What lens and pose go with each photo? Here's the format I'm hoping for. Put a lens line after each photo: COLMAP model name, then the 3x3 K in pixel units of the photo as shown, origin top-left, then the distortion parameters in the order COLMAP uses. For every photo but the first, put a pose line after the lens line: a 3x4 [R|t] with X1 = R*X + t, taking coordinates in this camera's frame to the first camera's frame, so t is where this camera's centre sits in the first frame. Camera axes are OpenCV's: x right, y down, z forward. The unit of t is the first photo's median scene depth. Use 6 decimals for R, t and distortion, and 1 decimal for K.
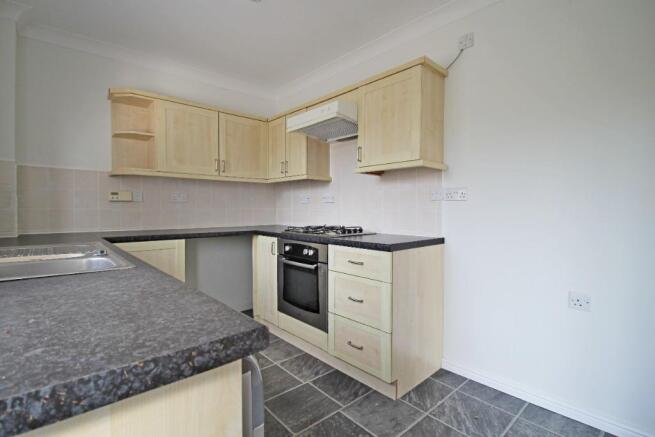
lens RADIAL K [[309.4, 0, 327.1], [0, 309.4, 216.4], [0, 0, 1]] dist [-0.010941, 0.000023]
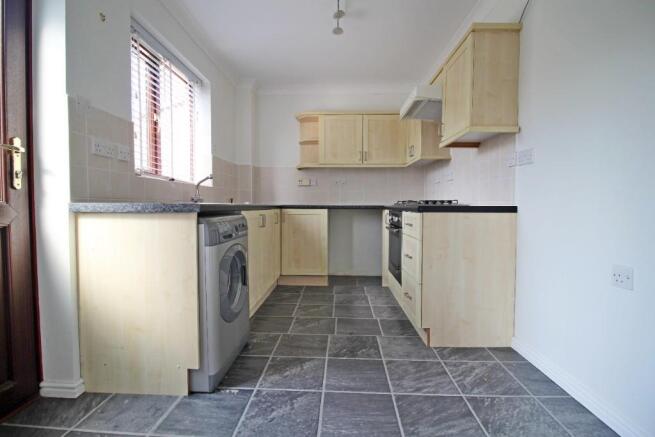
lens RADIAL K [[309.4, 0, 327.0], [0, 309.4, 216.8], [0, 0, 1]] dist [-0.010941, 0.000023]
pose [[0.719303, 0.025509, -0.694228, 0.598433], [-0.017441, 0.999674, 0.018661, 0.091215], [0.694478, -0.001315, 0.719513, -0.049117]]
